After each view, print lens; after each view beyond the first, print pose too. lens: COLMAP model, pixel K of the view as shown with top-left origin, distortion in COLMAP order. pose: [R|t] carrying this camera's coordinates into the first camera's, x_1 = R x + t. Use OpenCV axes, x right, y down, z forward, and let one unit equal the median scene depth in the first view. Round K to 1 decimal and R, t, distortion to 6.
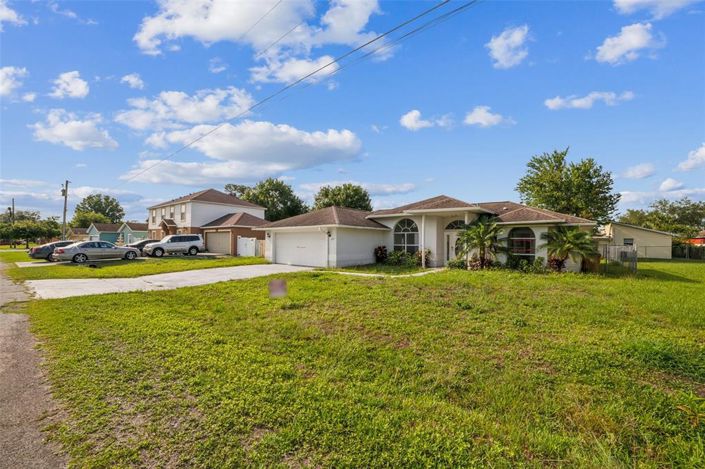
lens RADIAL K [[293.9, 0, 354.6], [0, 293.9, 242.2], [0, 0, 1]] dist [-0.104936, 0.039995]
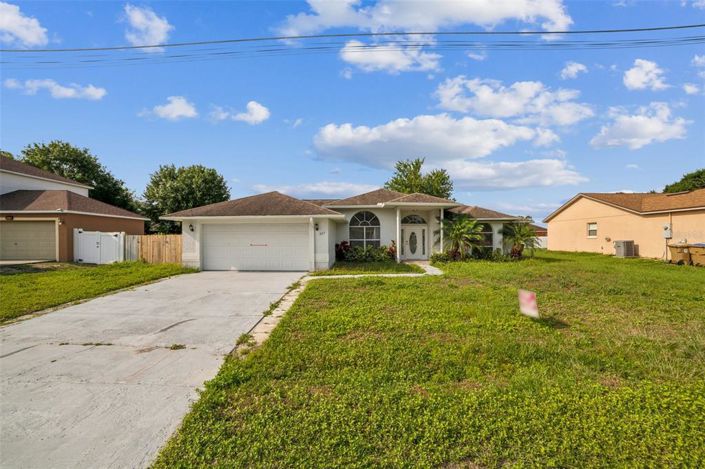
lens RADIAL K [[293.9, 0, 354.6], [0, 293.9, 242.2], [0, 0, 1]] dist [-0.104936, 0.039995]
pose [[0.796778, -0.020184, 0.603936, -0.392415], [0.007827, 0.999703, 0.023085, -0.004039], [-0.604222, -0.013666, 0.796699, 0.270626]]
